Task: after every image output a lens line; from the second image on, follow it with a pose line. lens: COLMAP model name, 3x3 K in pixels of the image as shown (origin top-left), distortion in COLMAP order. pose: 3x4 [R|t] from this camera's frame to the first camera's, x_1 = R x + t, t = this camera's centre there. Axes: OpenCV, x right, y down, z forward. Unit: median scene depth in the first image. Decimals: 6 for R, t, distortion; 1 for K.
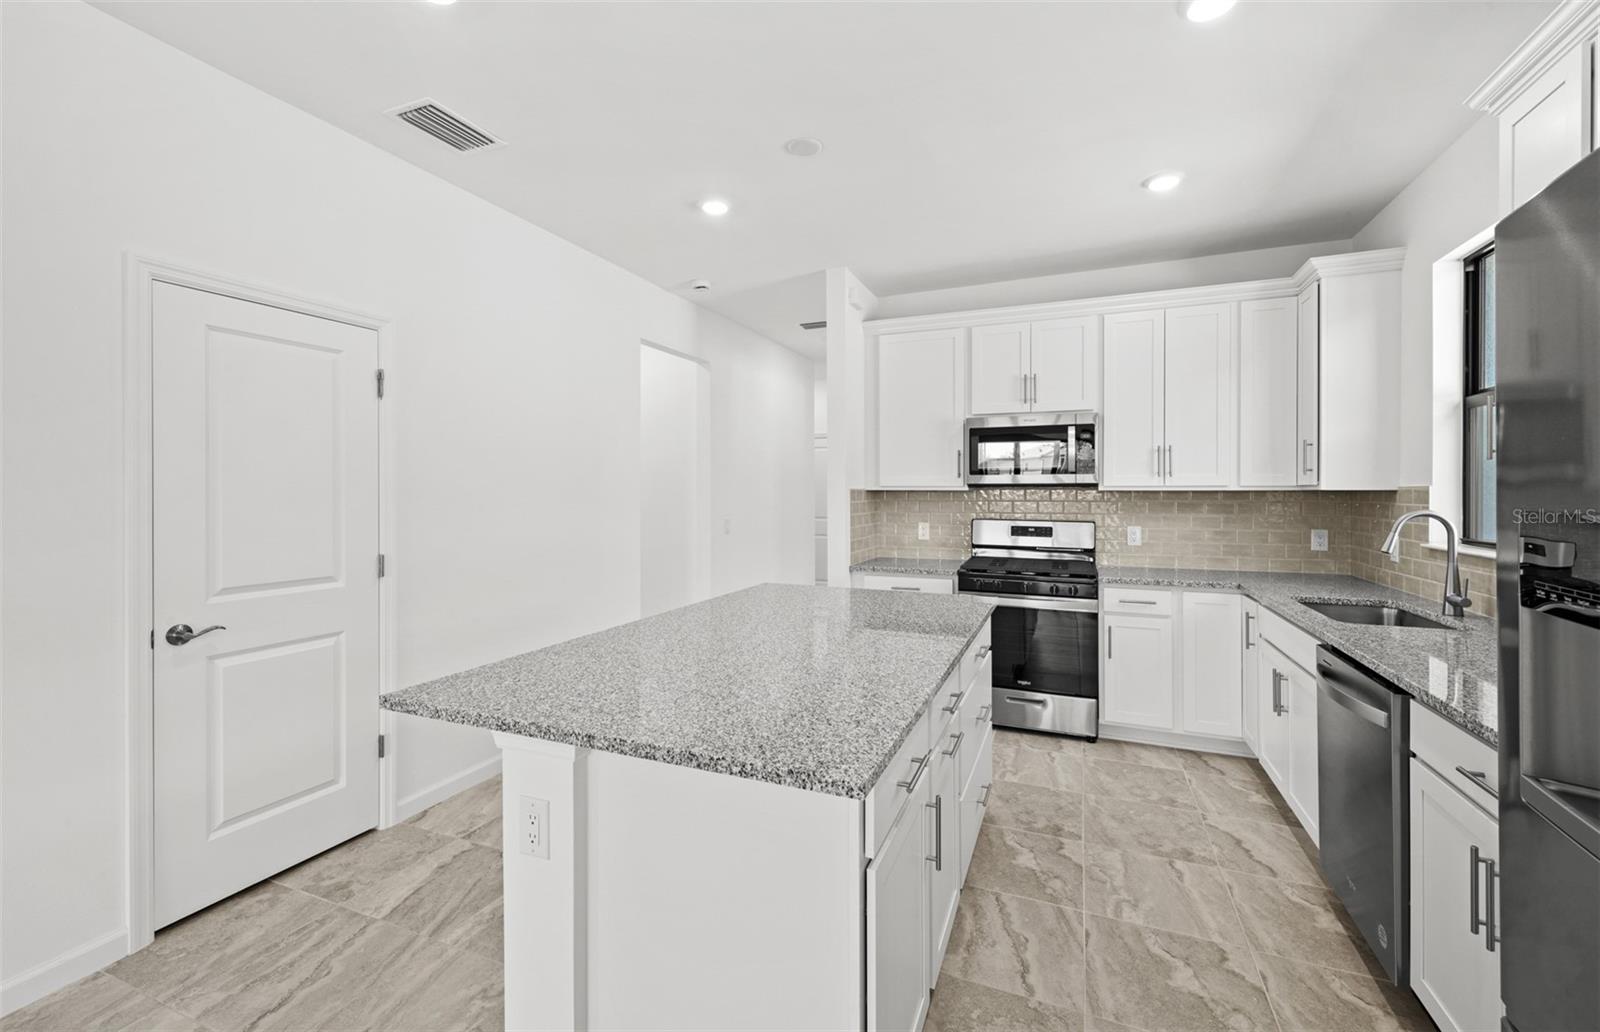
lens RADIAL K [[666.3, 0, 800.2], [0, 666.3, 490.6], [0, 0, 1]] dist [0.010531, -0.001756]
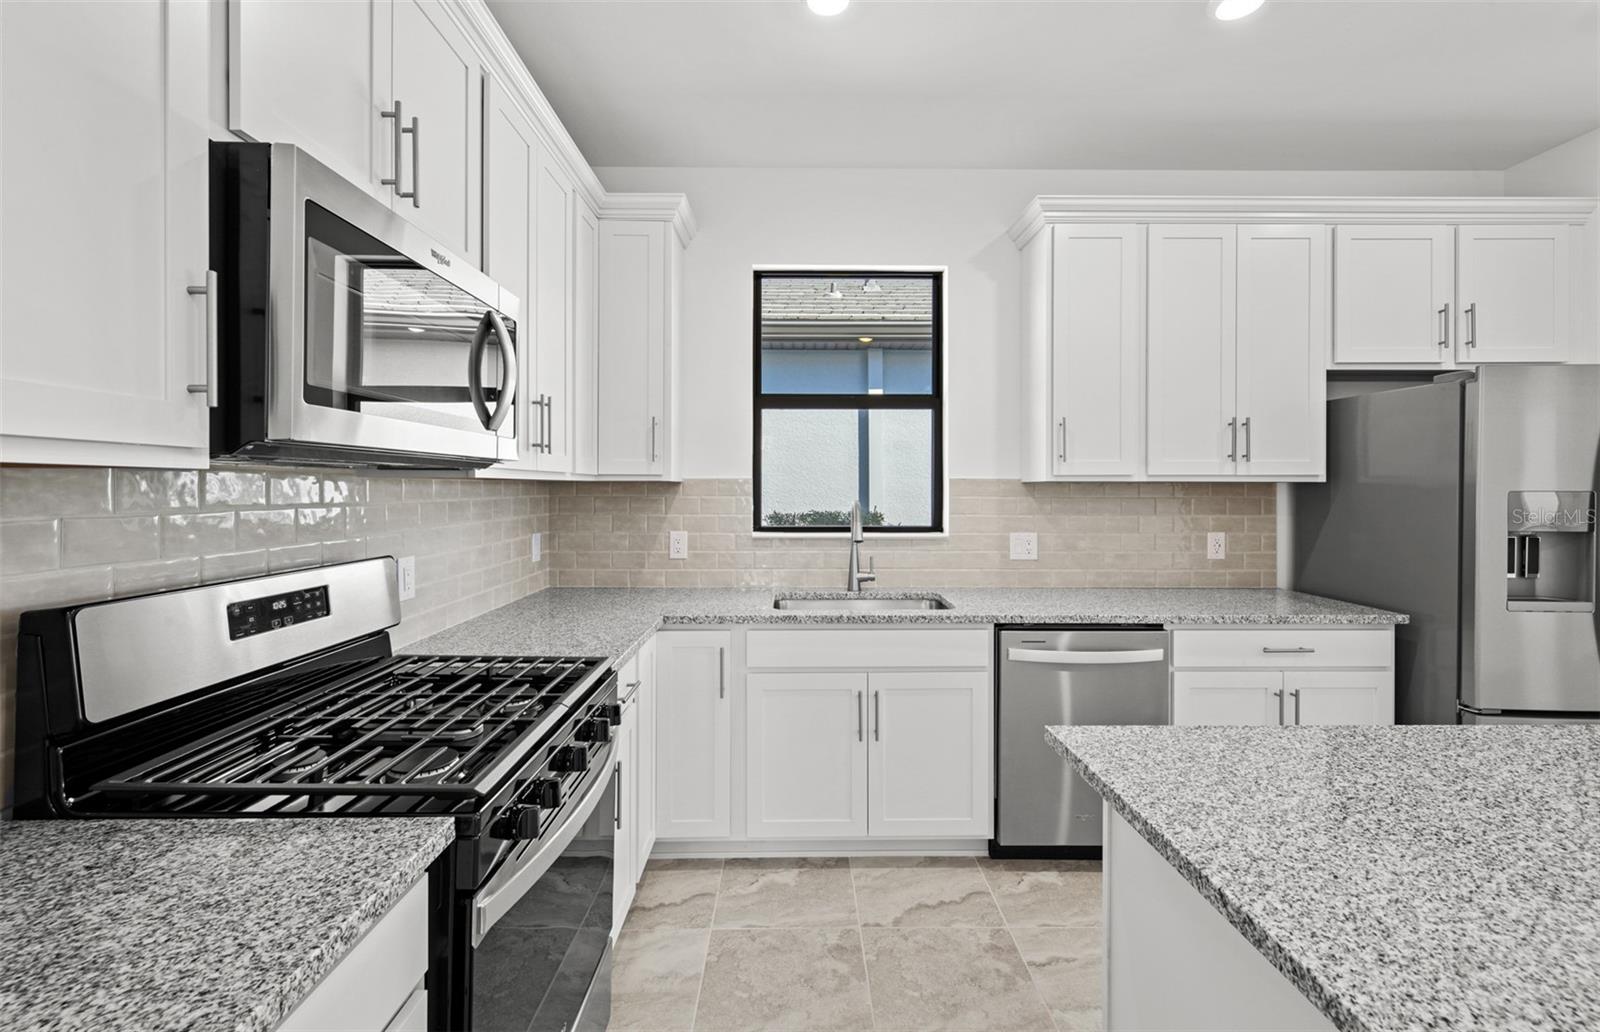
lens RADIAL K [[666.3, 0, 798.9], [0, 666.3, 488.6], [0, 0, 1]] dist [0.010531, -0.001756]
pose [[-0.402453, -0.001660, 0.915439, -0.029398], [-0.003039, 0.999995, 0.000477, 0.006876], [-0.915436, -0.002590, -0.402456, 1.134457]]
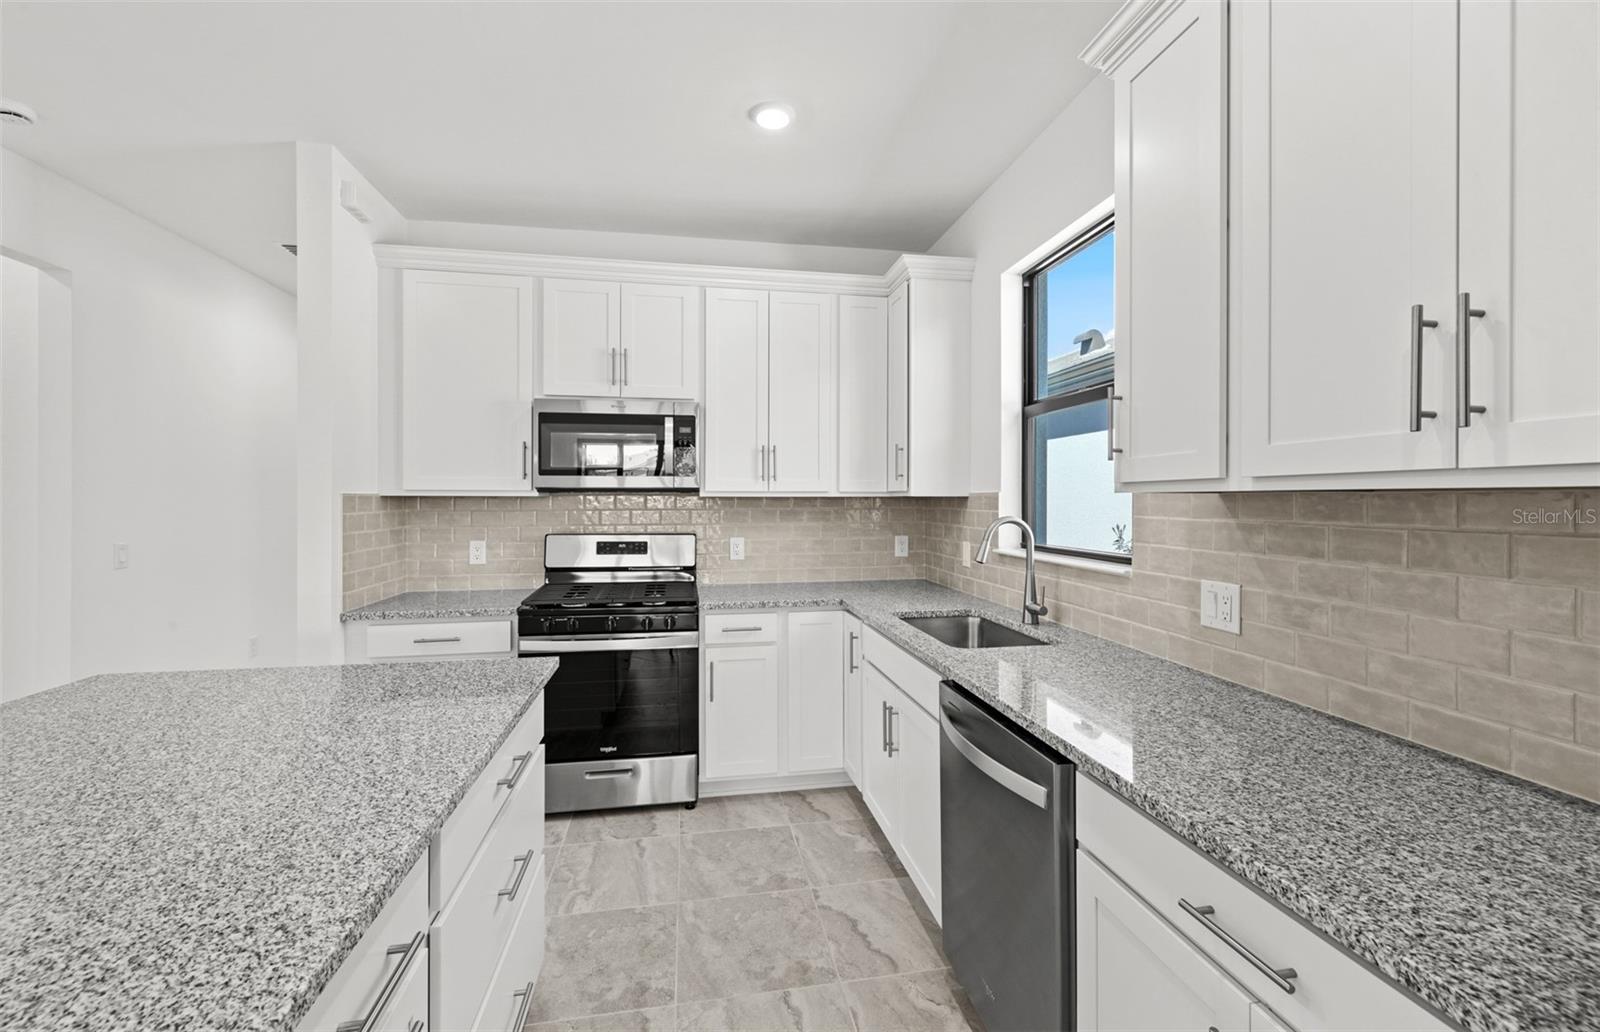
lens RADIAL K [[666.3, 0, 806.6], [0, 666.3, 494.5], [0, 0, 1]] dist [0.010531, -0.001756]
pose [[0.837706, 0.003530, 0.546110, 0.119979], [-0.000822, 0.999986, -0.005204, 0.001651], [-0.546121, 0.003910, 0.837697, 0.264373]]
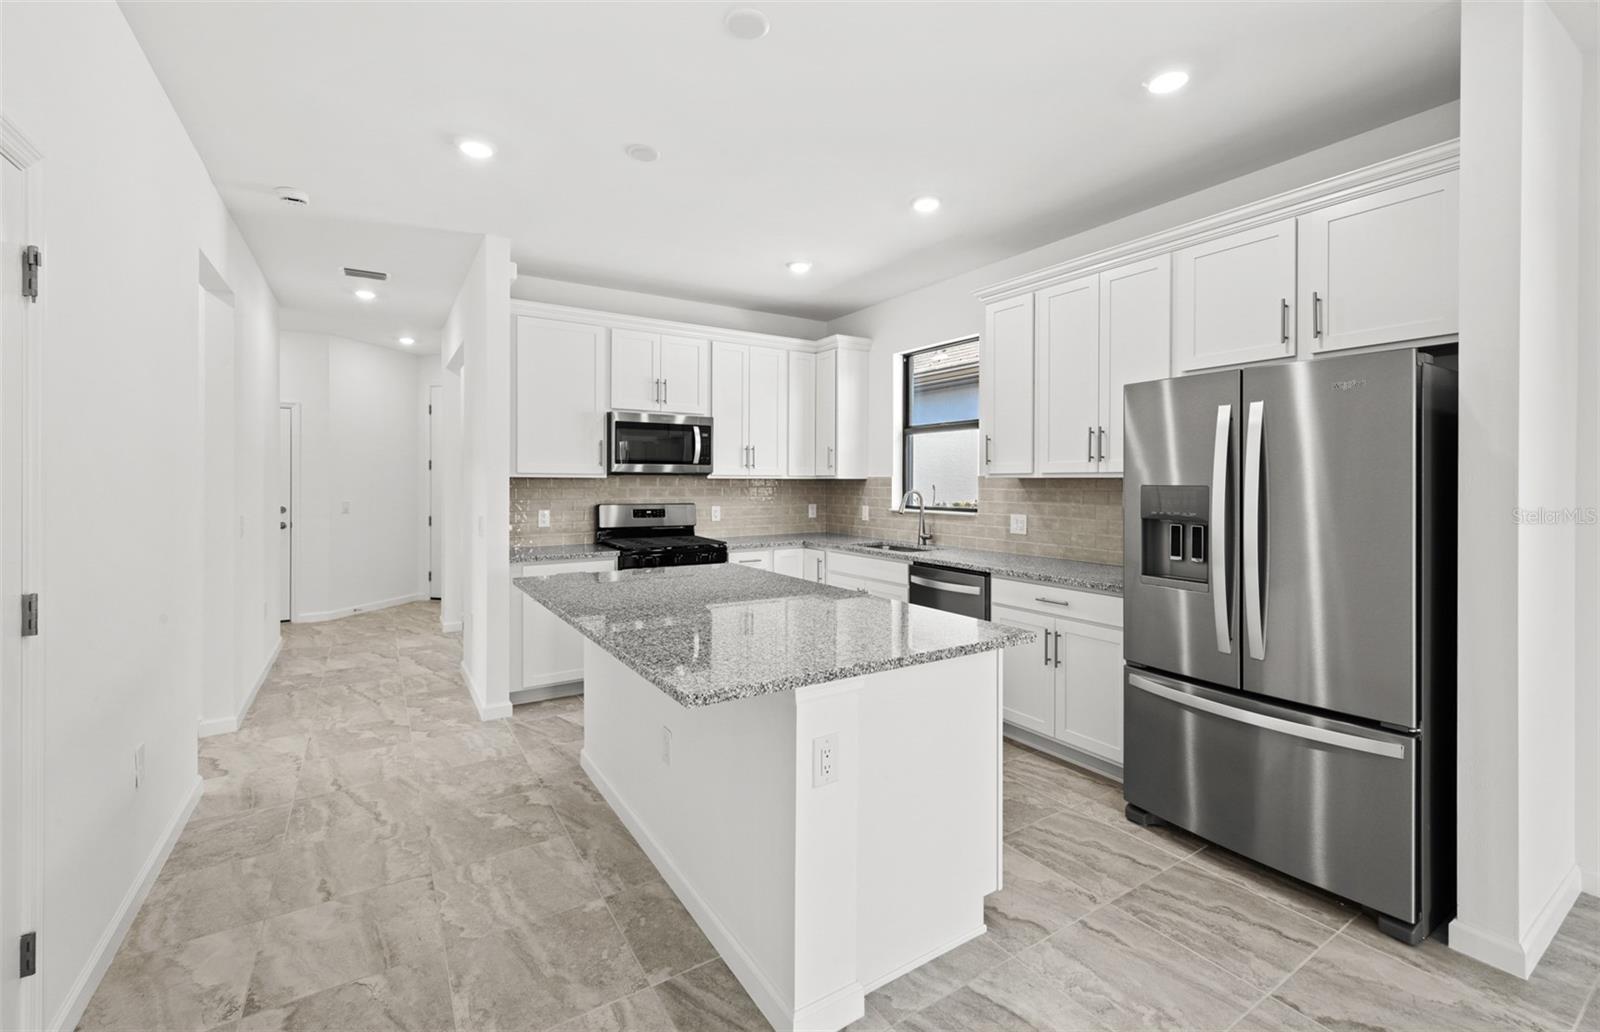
lens RADIAL K [[666.3, 0, 808.5], [0, 666.3, 478.8], [0, 0, 1]] dist [0.010531, -0.001756]
pose [[0.558053, 0.003949, 0.829796, -0.580342], [-0.004356, 0.999989, -0.001829, 0.002301], [-0.829794, -0.002594, 0.558064, 0.151102]]
